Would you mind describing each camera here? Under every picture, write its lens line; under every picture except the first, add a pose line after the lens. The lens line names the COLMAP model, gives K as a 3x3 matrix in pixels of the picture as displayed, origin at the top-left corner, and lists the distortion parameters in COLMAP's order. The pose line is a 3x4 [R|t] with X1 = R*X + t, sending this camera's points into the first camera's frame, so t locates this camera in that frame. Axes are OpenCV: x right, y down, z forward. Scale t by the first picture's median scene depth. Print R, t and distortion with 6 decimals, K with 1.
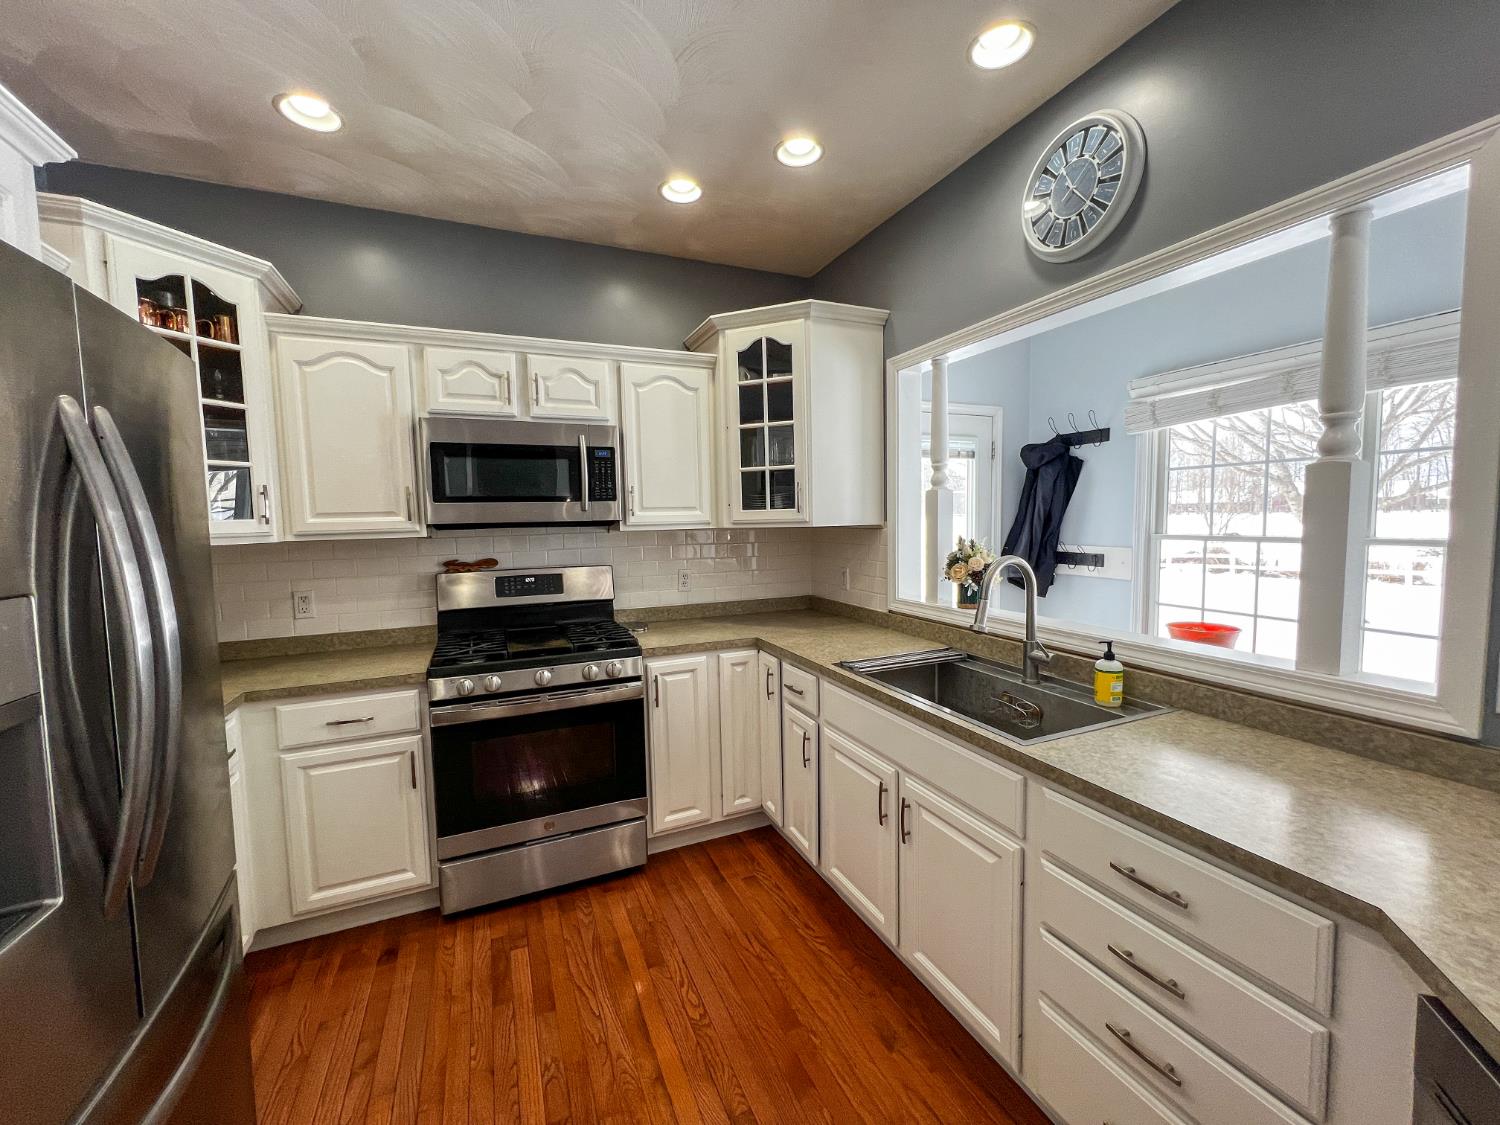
lens RADIAL K [[597.8, 0, 748.8], [0, 597.8, 558.8], [0, 0, 1]] dist [-0.000625, -0.000219]
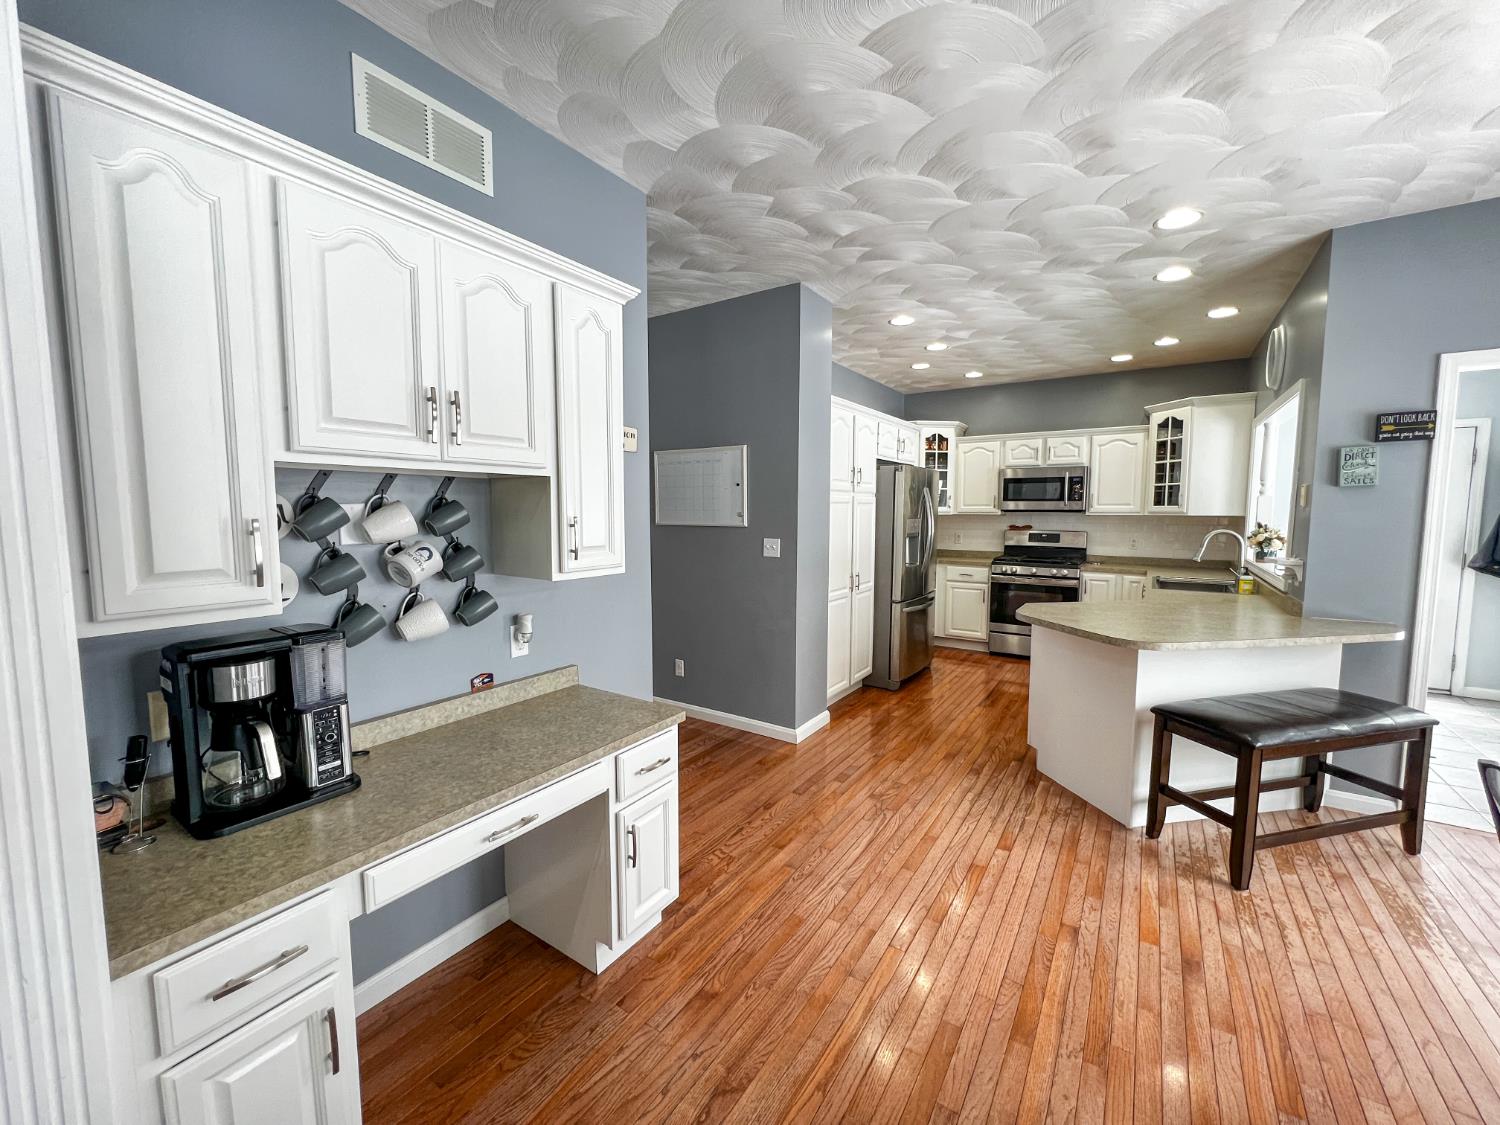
lens RADIAL K [[597.8, 0, 748.8], [0, 597.8, 558.8], [0, 0, 1]] dist [-0.000625, -0.000219]
pose [[0.539569, 0.089926, -0.837125, 0.972719], [-0.071727, 0.995575, 0.060716, 0.068788], [0.838881, 0.027284, 0.543631, -1.209677]]
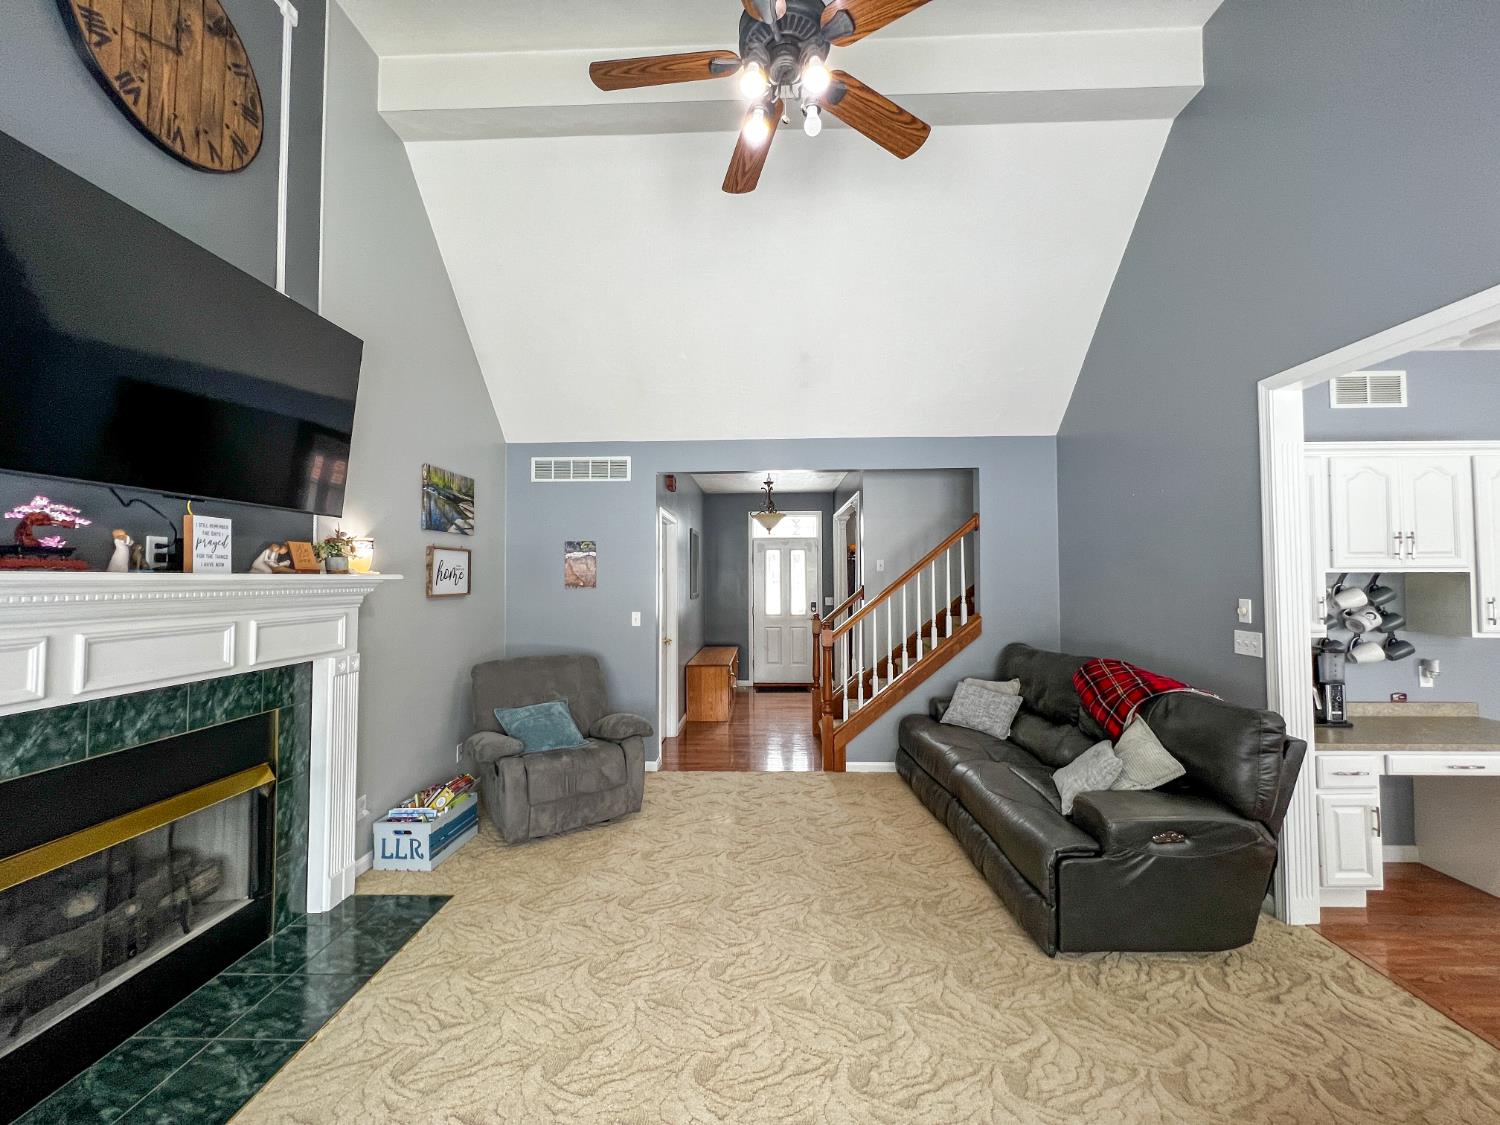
lens RADIAL K [[597.8, 0, 748.8], [0, 597.8, 558.8], [0, 0, 1]] dist [-0.000625, -0.000219]
pose [[-0.427892, -0.015663, -0.903694, 2.216475], [-0.058196, 0.998253, 0.010253, 0.076683], [0.901954, 0.056979, -0.428056, -2.002992]]
